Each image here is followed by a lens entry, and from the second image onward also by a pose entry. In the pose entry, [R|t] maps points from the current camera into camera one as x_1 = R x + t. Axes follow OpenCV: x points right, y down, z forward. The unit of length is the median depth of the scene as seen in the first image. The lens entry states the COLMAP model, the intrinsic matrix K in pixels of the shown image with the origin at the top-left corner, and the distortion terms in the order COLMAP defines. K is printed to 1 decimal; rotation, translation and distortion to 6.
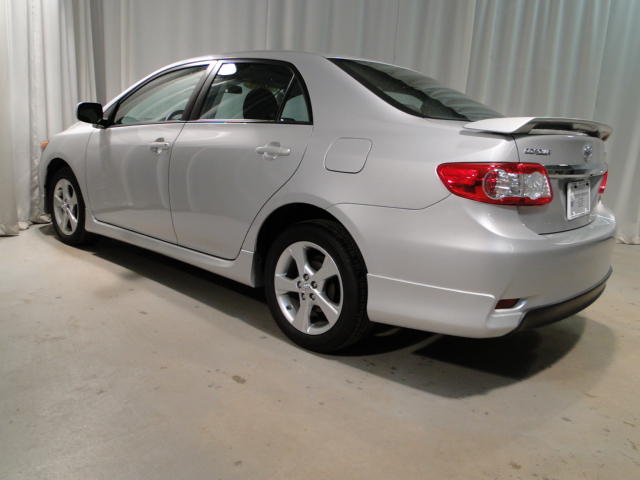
lens RADIAL K [[506.2, 0, 320.0], [0, 506.2, 240.0], [0, 0, 1]] dist [0.004199, 0.006627]
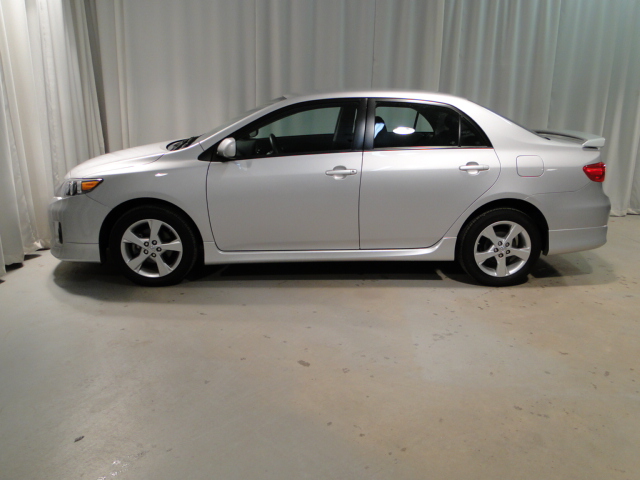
lens RADIAL K [[504.9, 0, 316.7], [0, 504.9, 239.9], [0, 0, 1]] dist [0.009368, 0.003189]
pose [[0.995444, -0.068168, 0.066662, -0.092361], [0.063595, 0.995624, 0.068476, -0.062570], [-0.071039, -0.063924, 0.995423, -0.136261]]
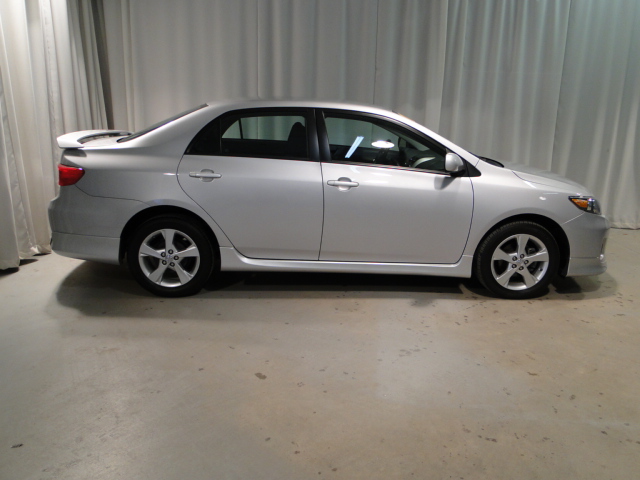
lens RADIAL K [[504.9, 0, 316.7], [0, 504.9, 239.9], [0, 0, 1]] dist [0.009368, 0.003189]
pose [[0.998612, -0.052671, -0.000149, 0.000770], [0.052616, 0.997415, 0.048939, -0.061233], [-0.002429, -0.048879, 0.998802, -0.132512]]
